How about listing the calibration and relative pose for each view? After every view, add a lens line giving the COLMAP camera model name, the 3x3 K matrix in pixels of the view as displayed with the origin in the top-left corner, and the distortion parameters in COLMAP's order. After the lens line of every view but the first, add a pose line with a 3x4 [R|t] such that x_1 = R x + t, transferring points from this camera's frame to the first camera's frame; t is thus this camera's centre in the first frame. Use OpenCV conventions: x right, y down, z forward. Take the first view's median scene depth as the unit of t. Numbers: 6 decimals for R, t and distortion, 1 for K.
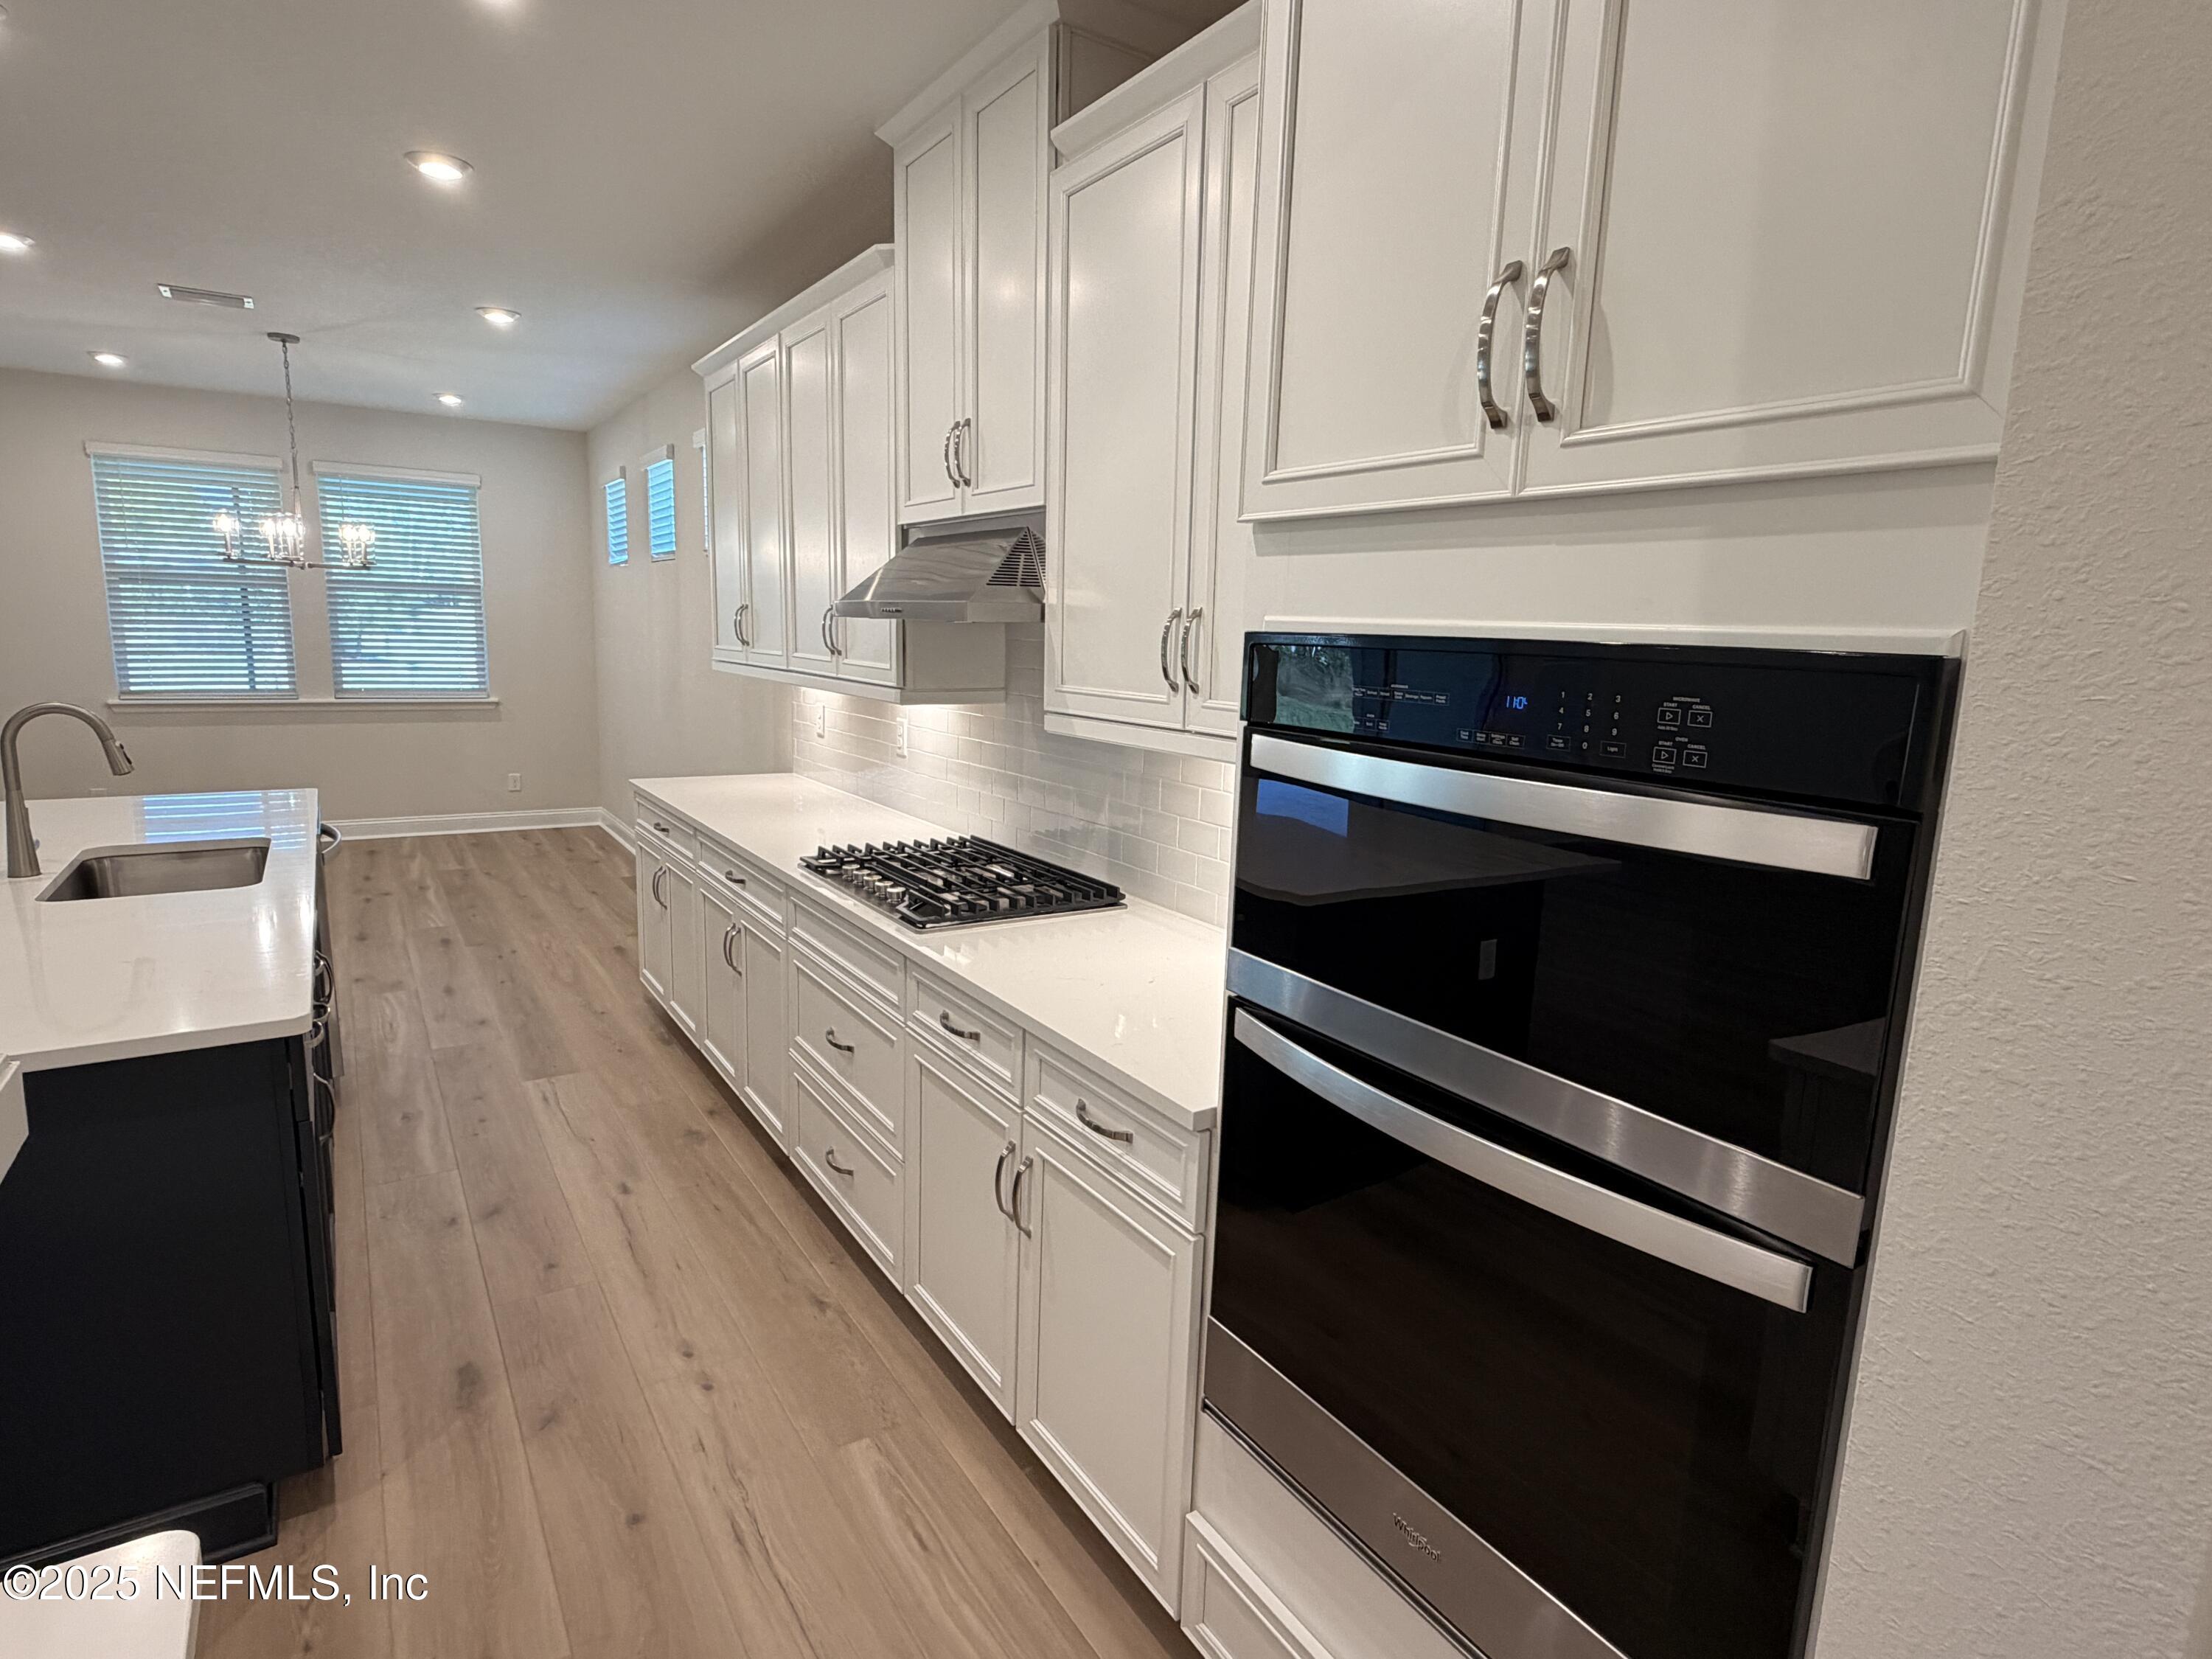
lens RADIAL K [[1171.6, 0, 1107.5], [0, 1171.6, 831.0], [0, 0, 1]] dist [0.002216, 0.001161]
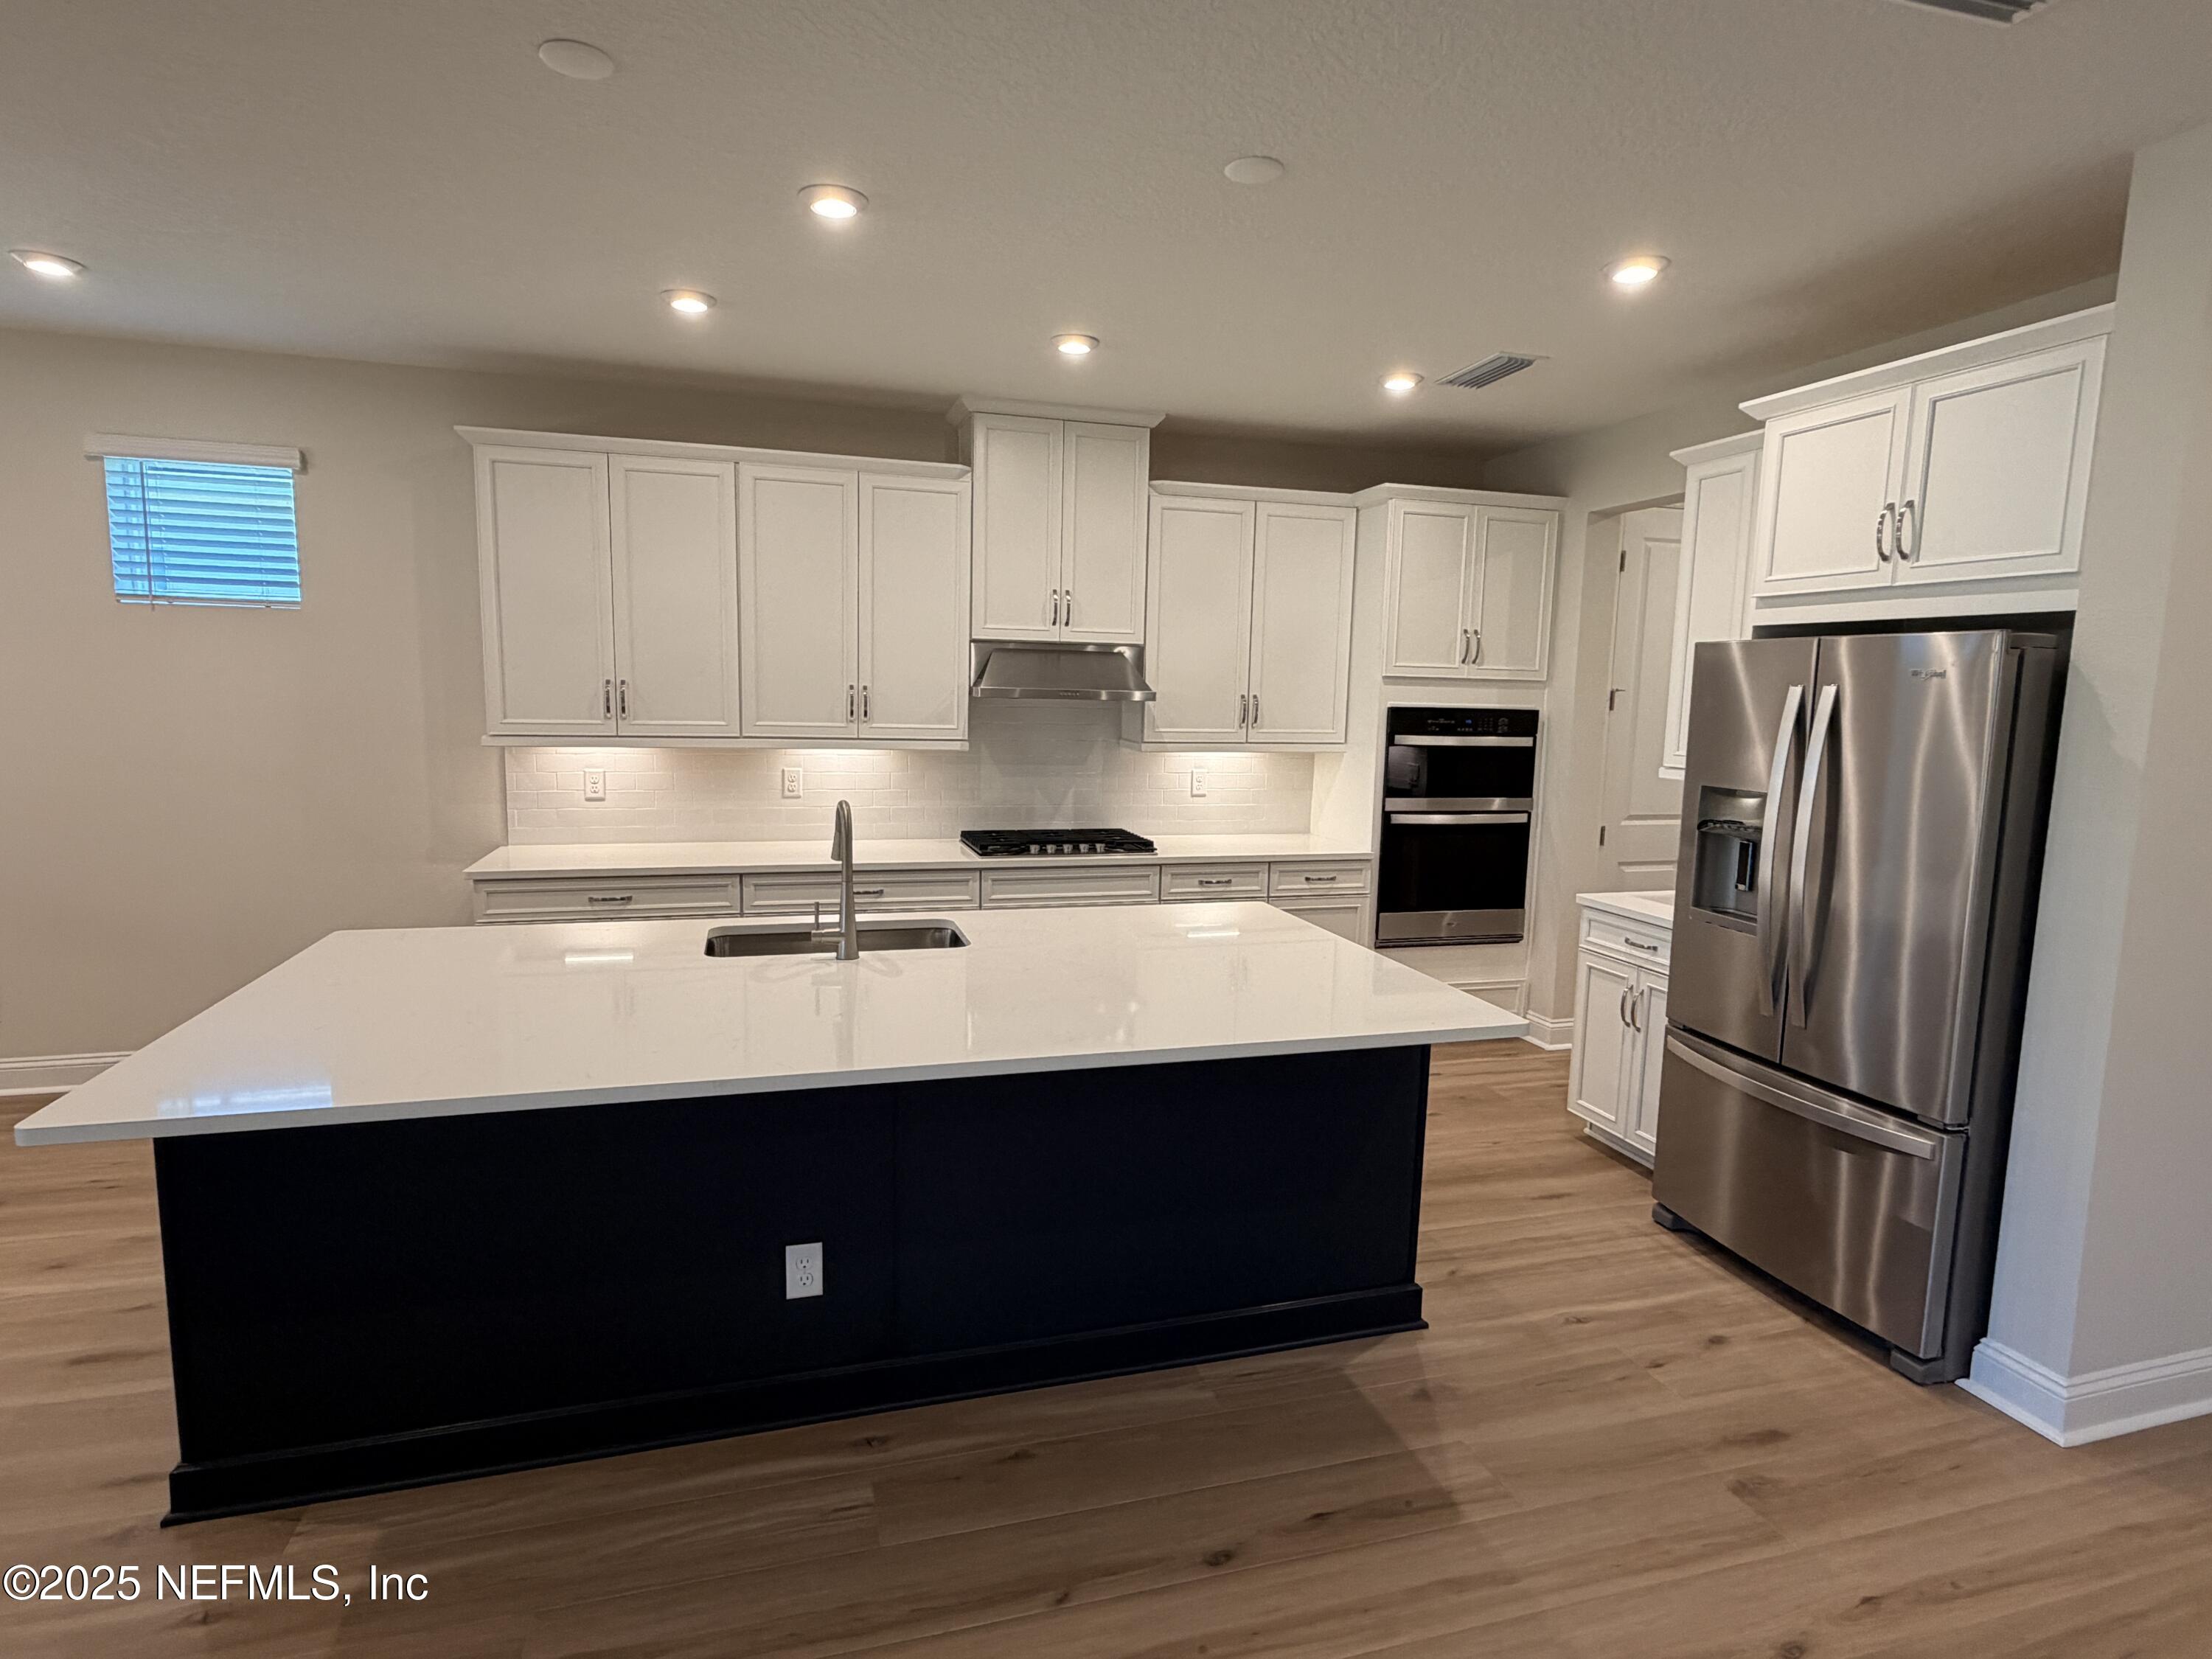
lens RADIAL K [[1171.6, 0, 1115.9], [0, 1171.6, 826.4], [0, 0, 1]] dist [0.002216, 0.001161]
pose [[0.283506, -0.139651, 0.948748, -5.098309], [0.149516, 0.983678, 0.100114, -0.422252], [-0.947243, 0.113470, 0.299759, 1.102320]]
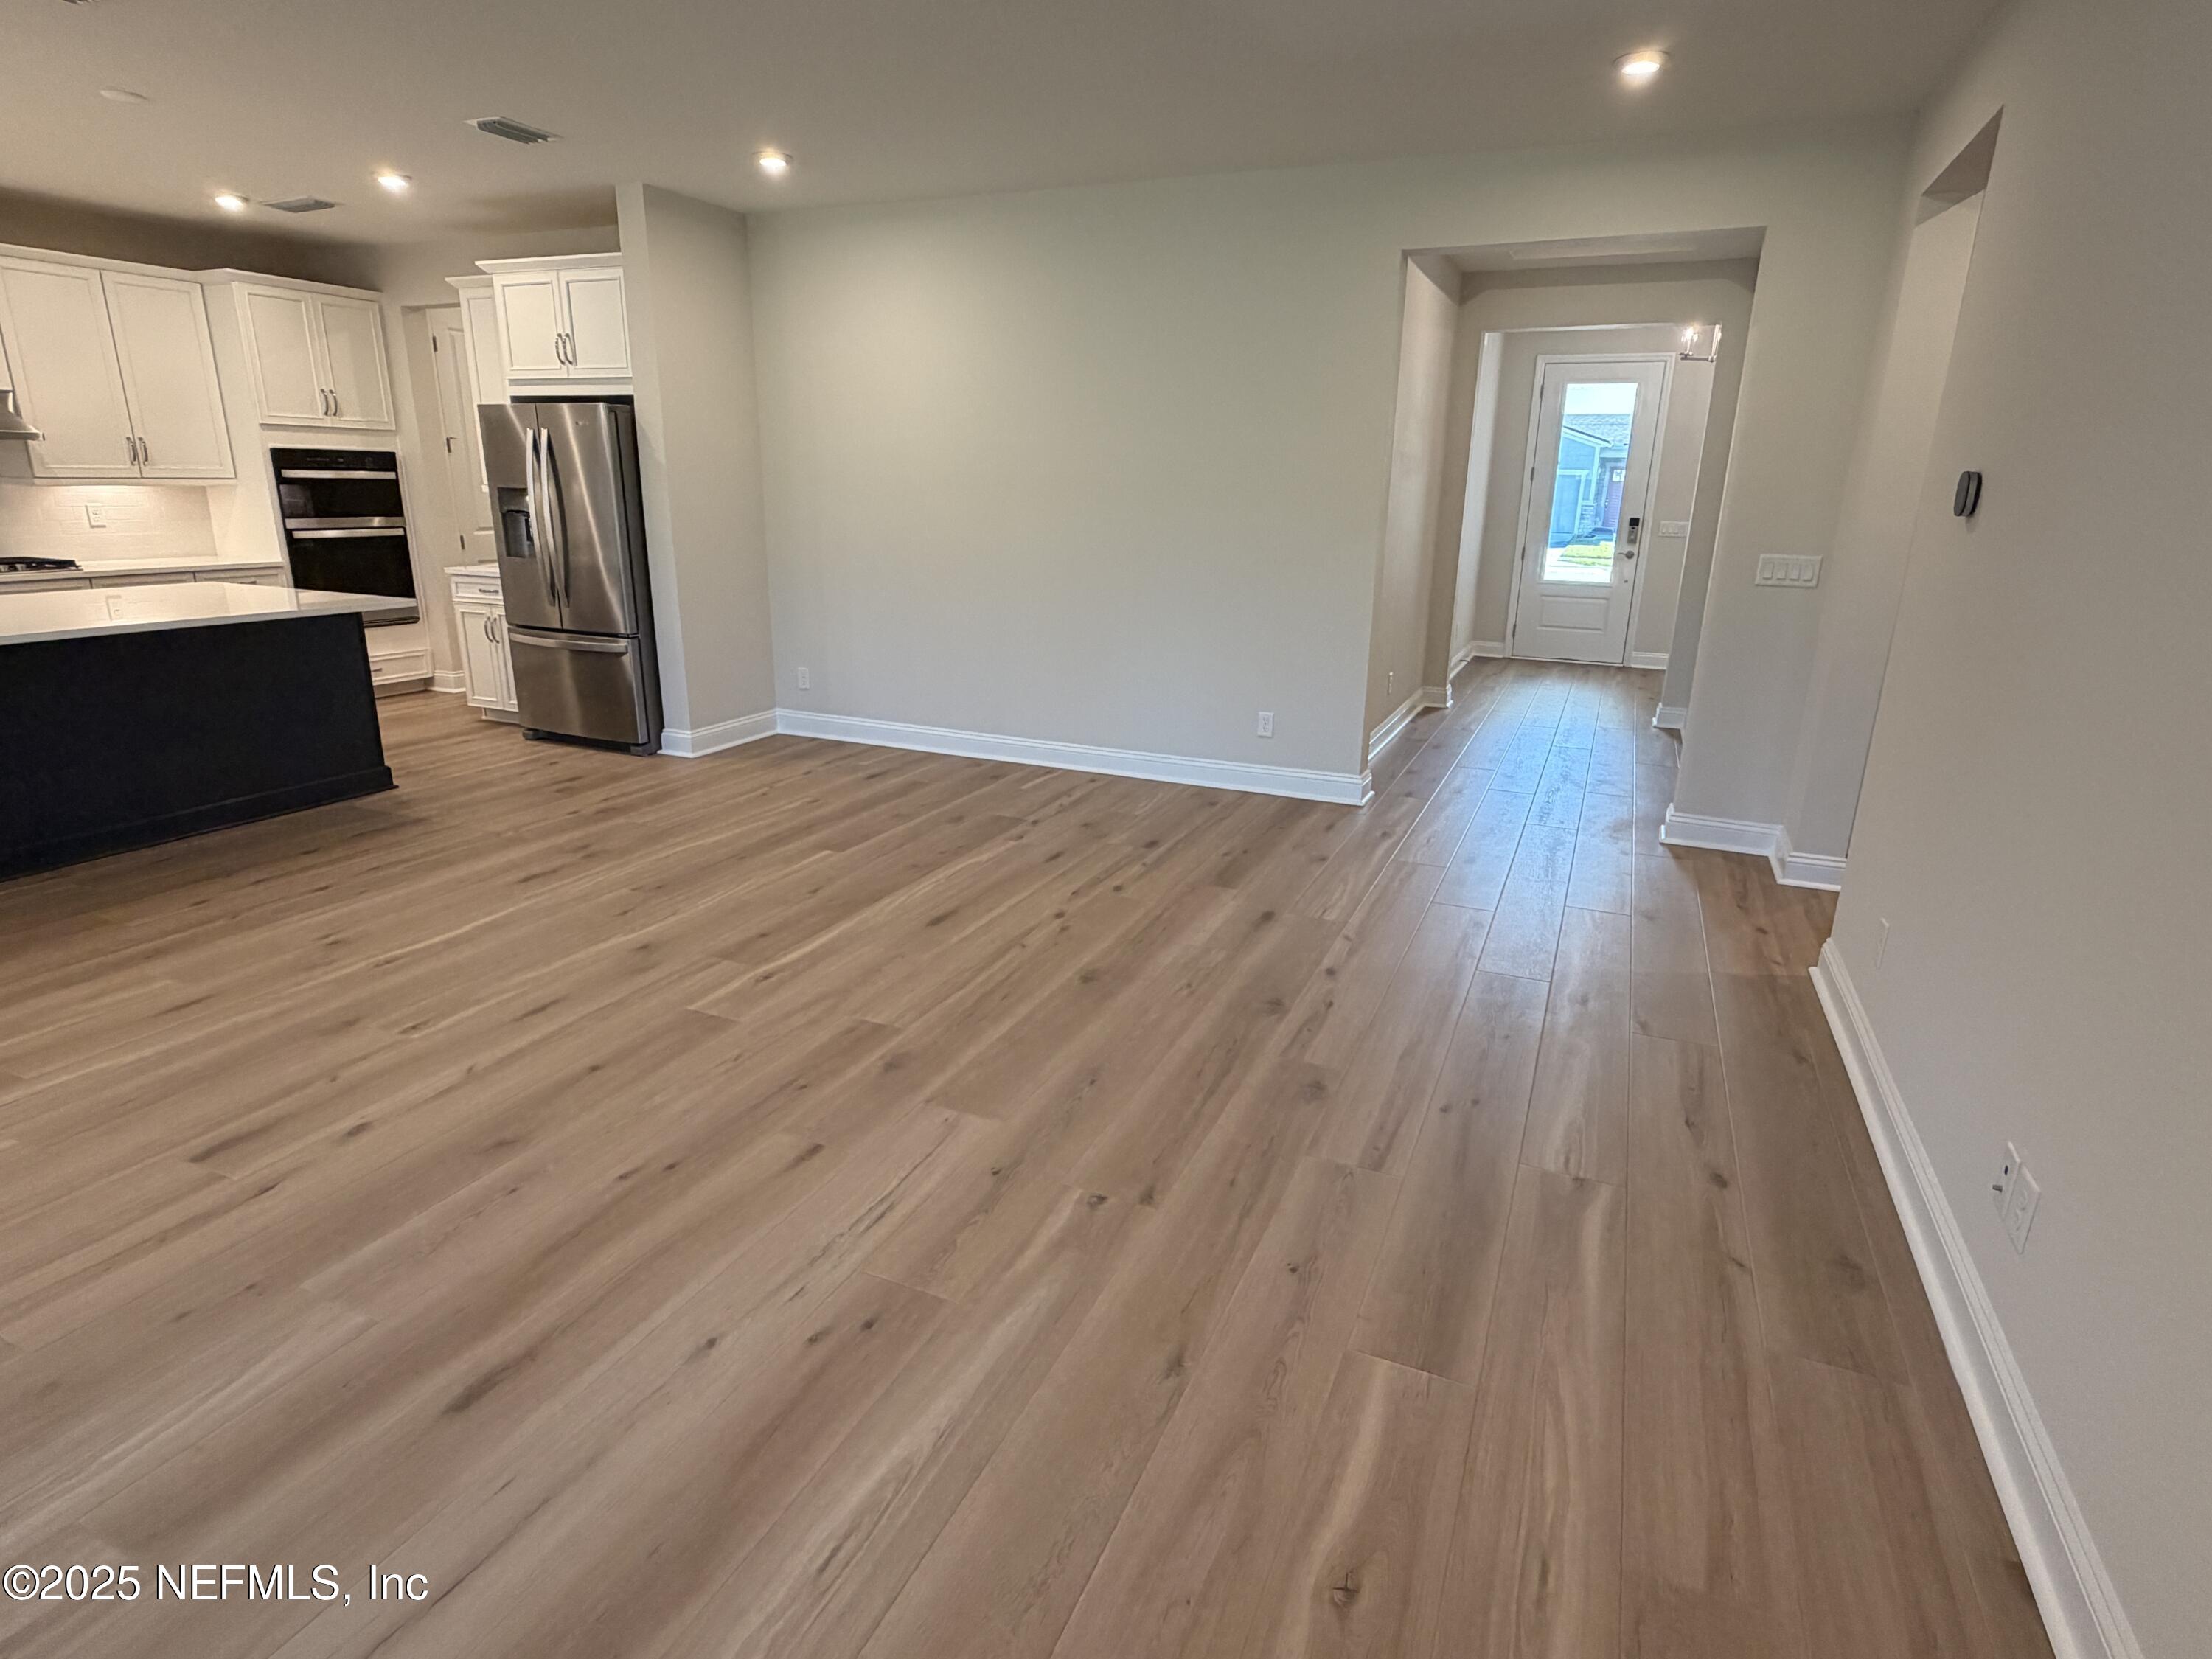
lens RADIAL K [[1171.6, 0, 1108.4], [0, 1171.6, 817.6], [0, 0, 1]] dist [0.002216, 0.001161]
pose [[-0.544631, -0.274299, 0.792551, -8.447300], [0.109268, 0.913740, 0.391330, -0.419035], [-0.831528, 0.299731, -0.467679, 1.230629]]
